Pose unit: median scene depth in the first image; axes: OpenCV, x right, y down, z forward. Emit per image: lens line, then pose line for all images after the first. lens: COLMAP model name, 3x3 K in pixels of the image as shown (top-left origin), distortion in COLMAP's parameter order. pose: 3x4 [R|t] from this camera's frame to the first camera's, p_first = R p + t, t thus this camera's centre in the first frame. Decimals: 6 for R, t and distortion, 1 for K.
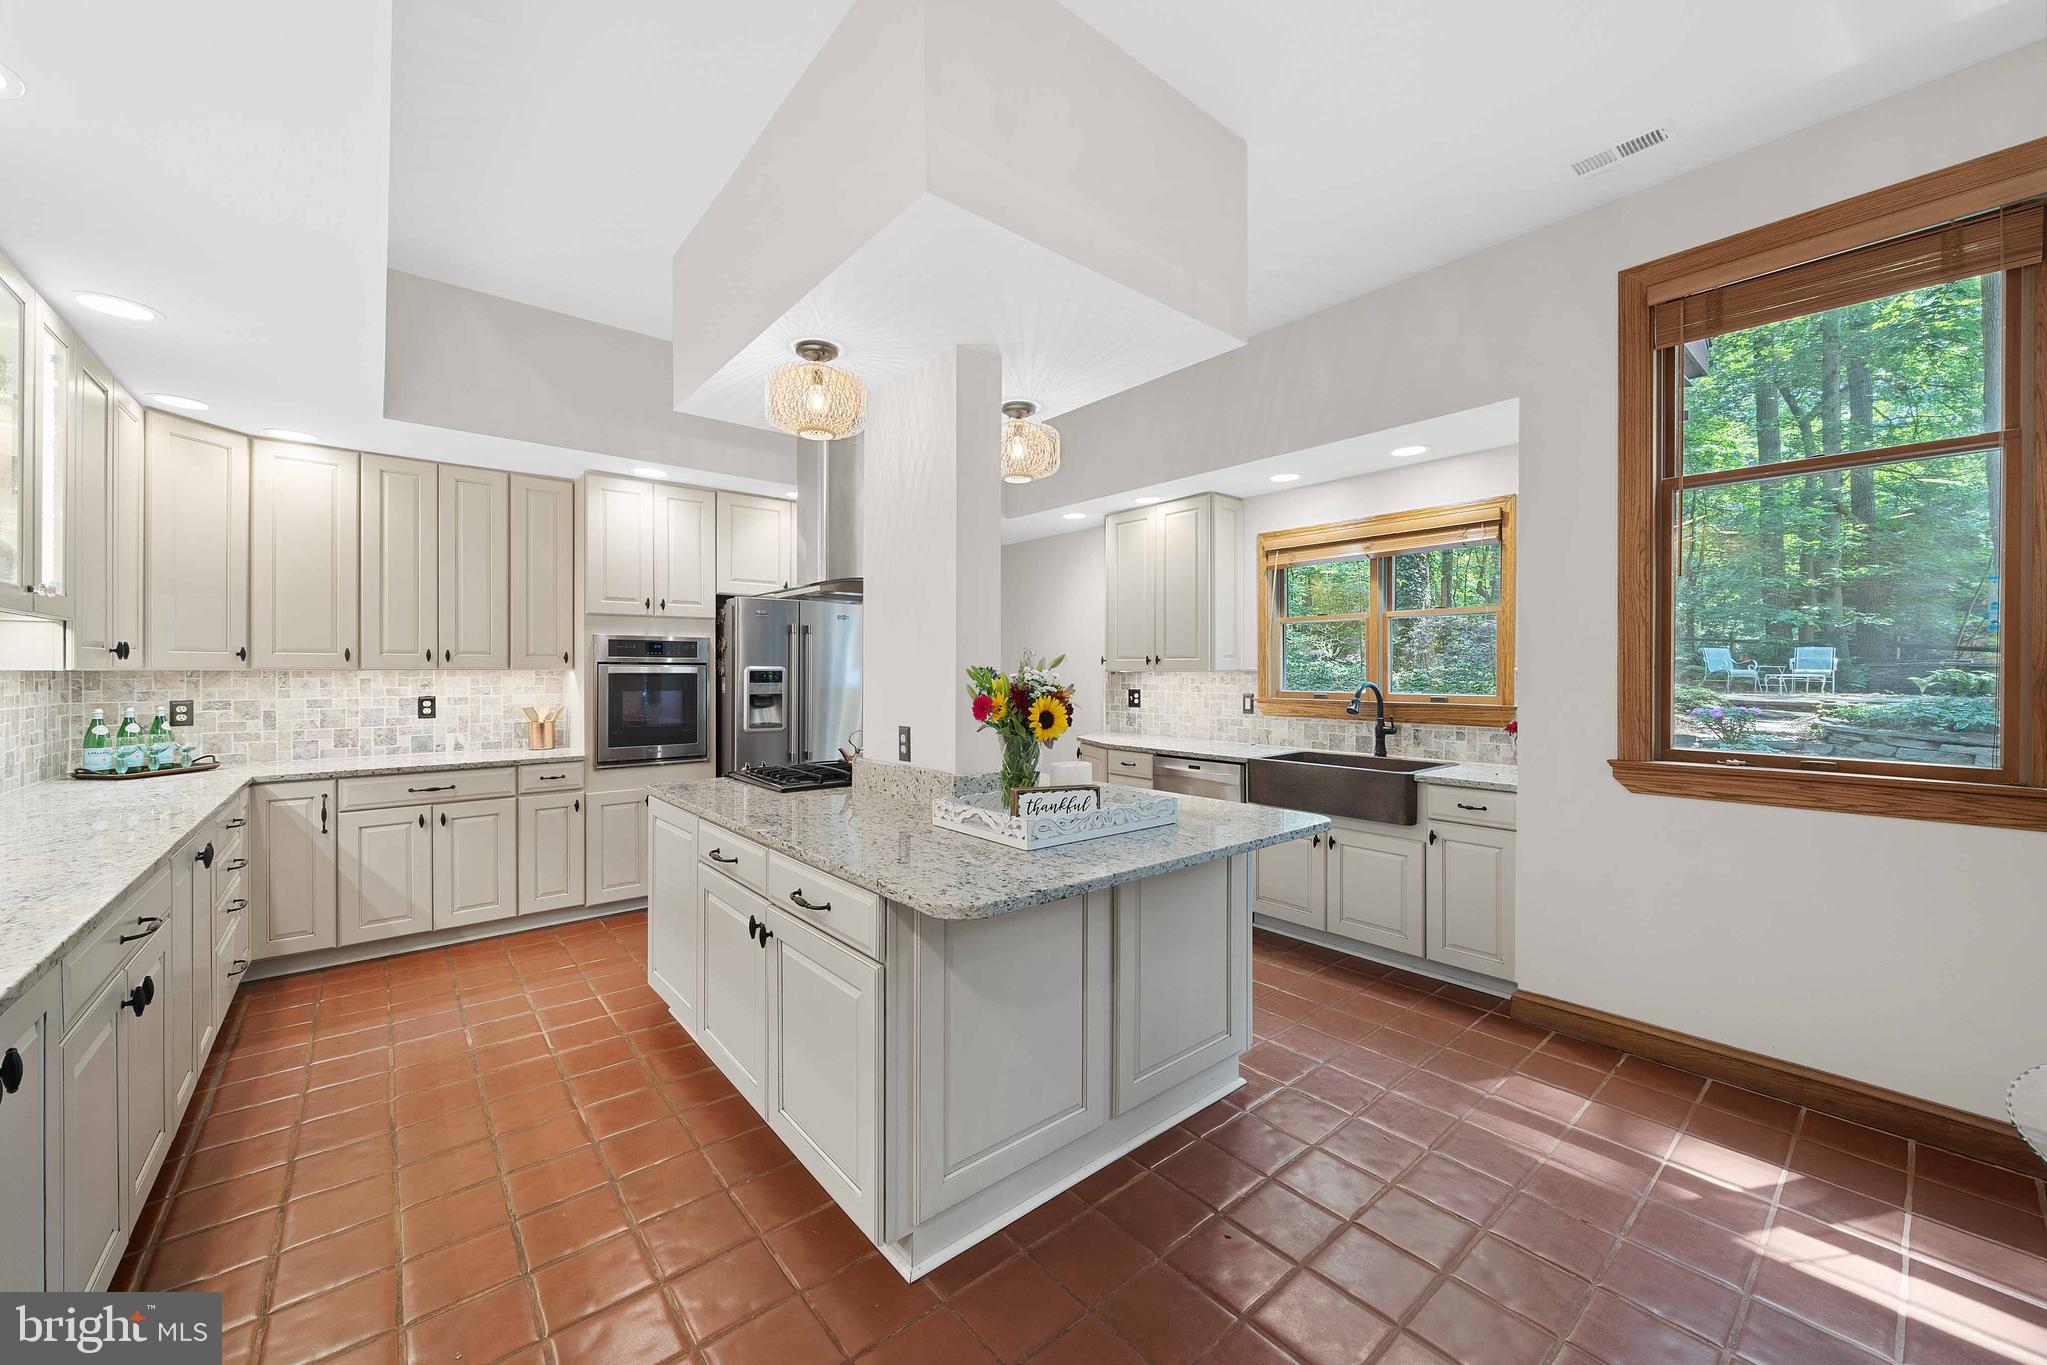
lens RADIAL K [[775.8, 0, 1028.5], [0, 775.8, 672.9], [0, 0, 1]] dist [0.000890, -0.000063]
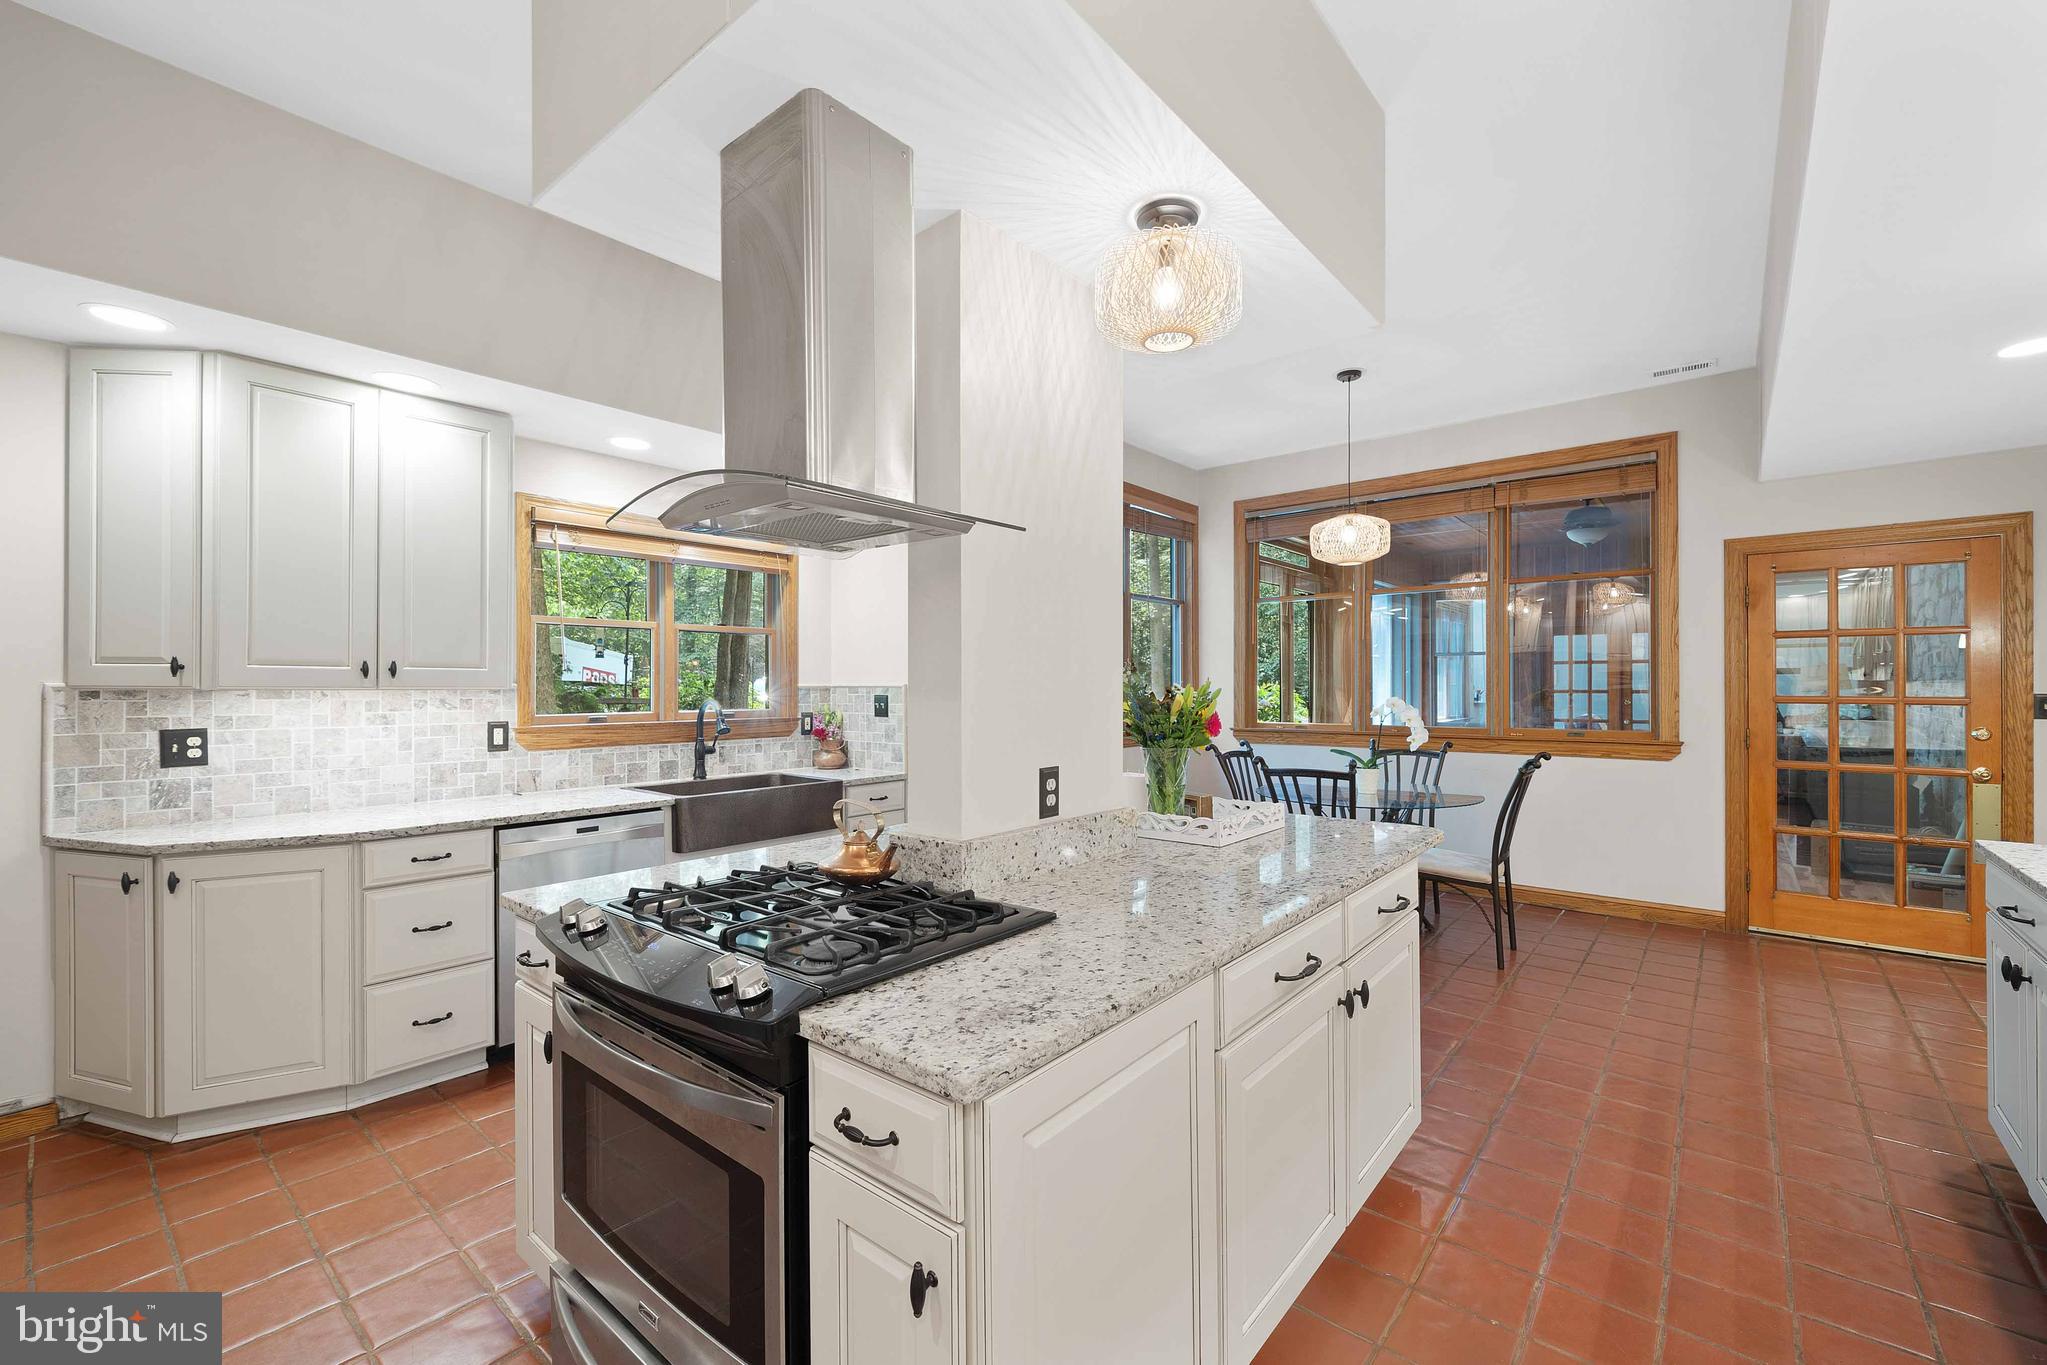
lens RADIAL K [[846.7, 0, 1031.5], [0, 846.7, 685.4], [0, 0, 1]] dist [0.001383, -0.000064]
pose [[-0.173699, 0.000695, 0.984799, -0.677482], [0.005276, 0.999986, 0.000225, -0.003658], [-0.984785, 0.005235, -0.173700, 0.856704]]
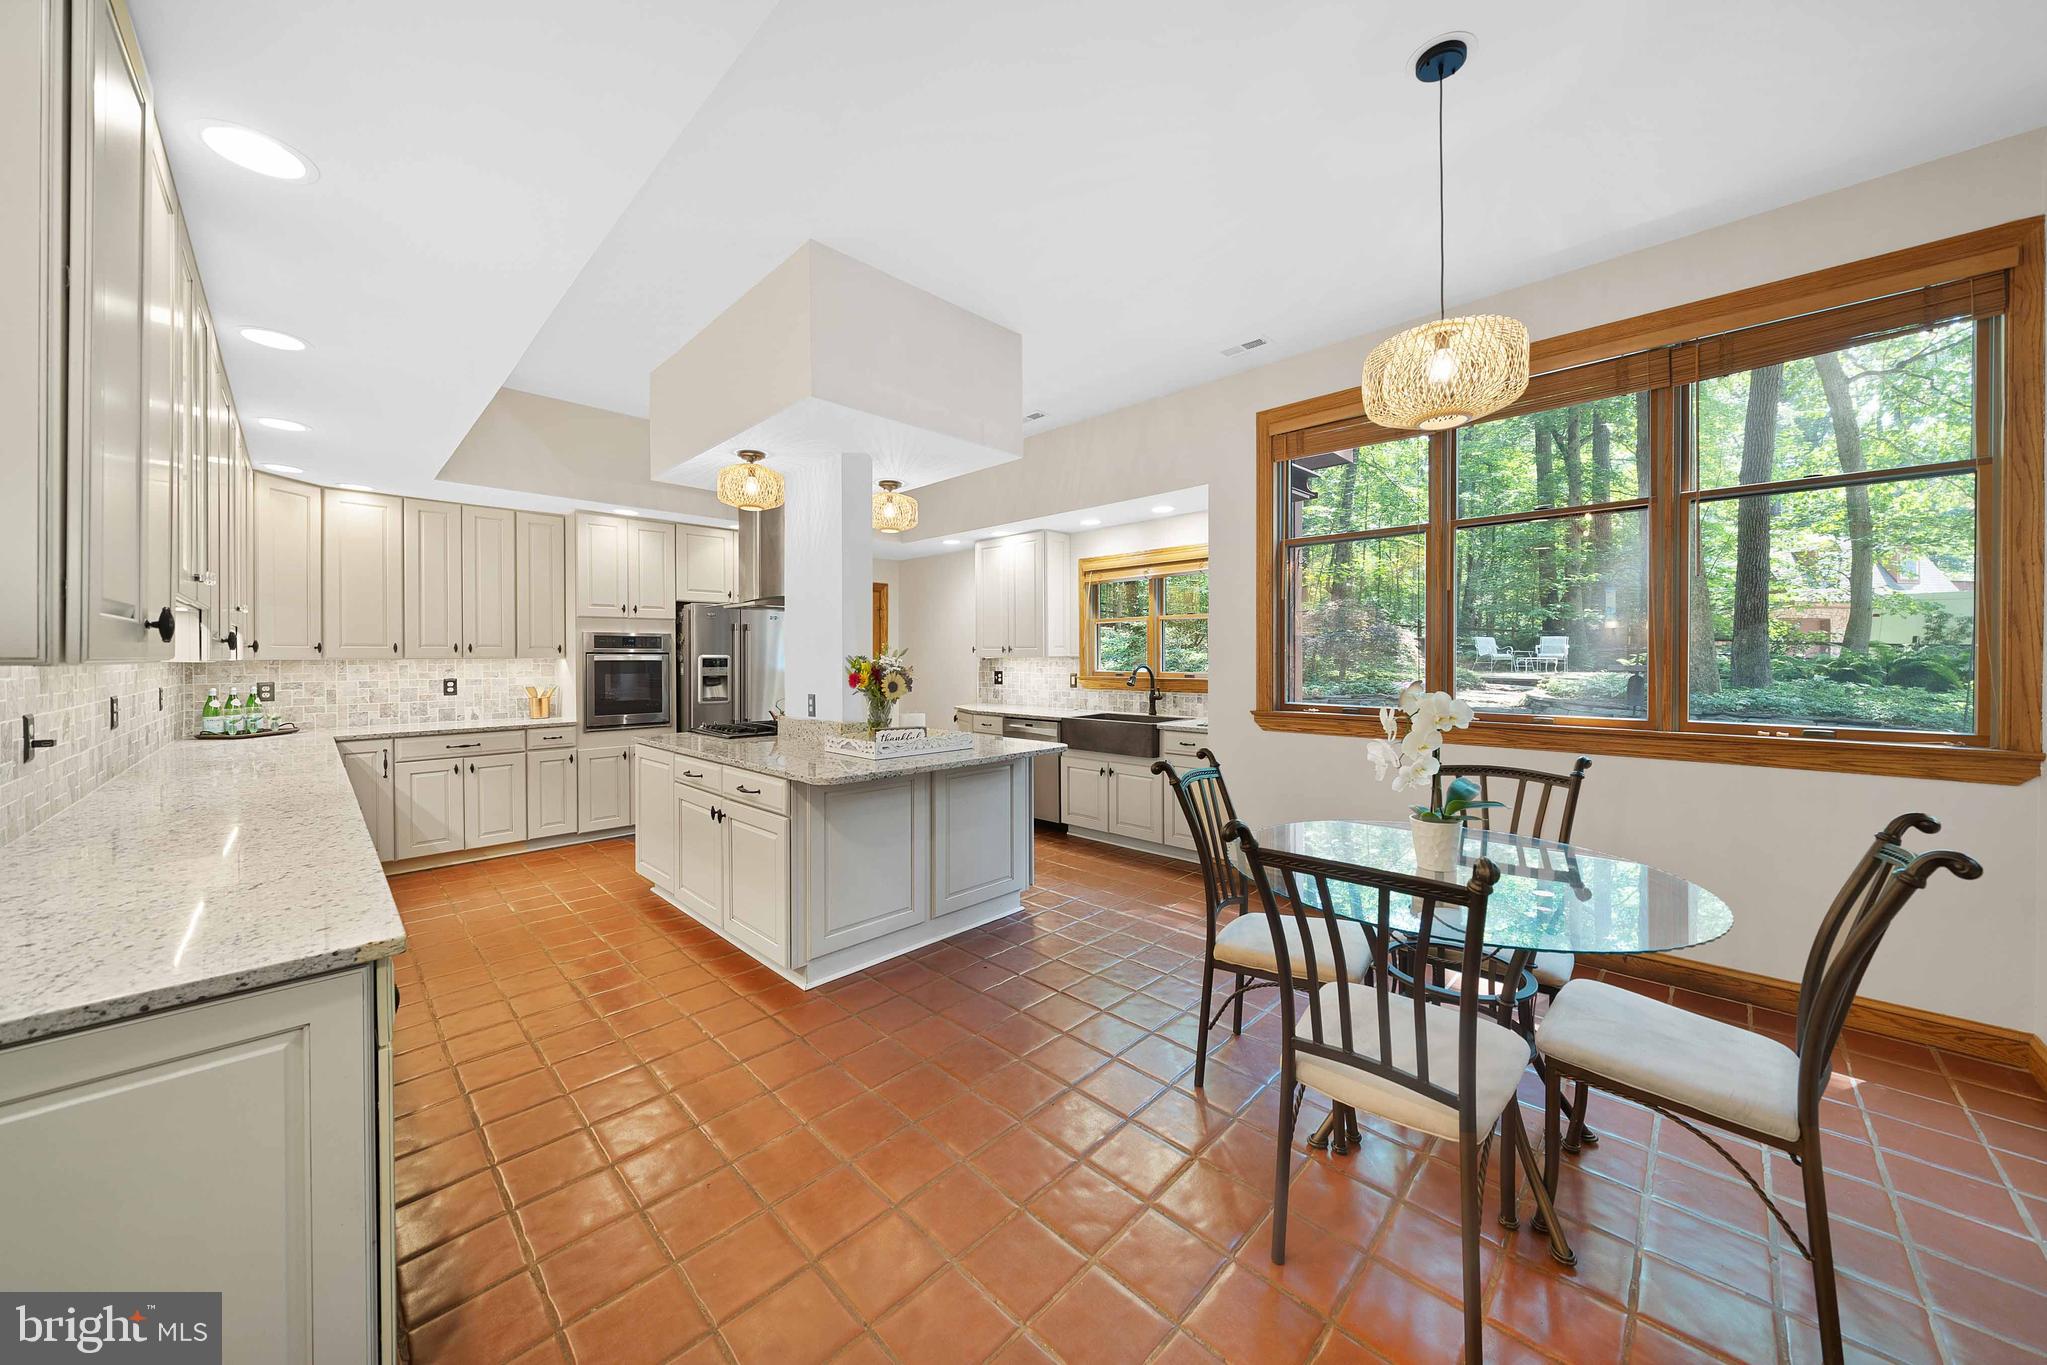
lens RADIAL K [[705.1, 0, 1022.4], [0, 705.1, 661.4], [0, 0, 1]] dist [-0.001051, -0.000064]
pose [[0.995609, -0.004520, 0.093497, 0.094331], [0.004173, 0.999984, 0.003914, 0.000172], [-0.093513, -0.003506, 0.995612, -0.323395]]
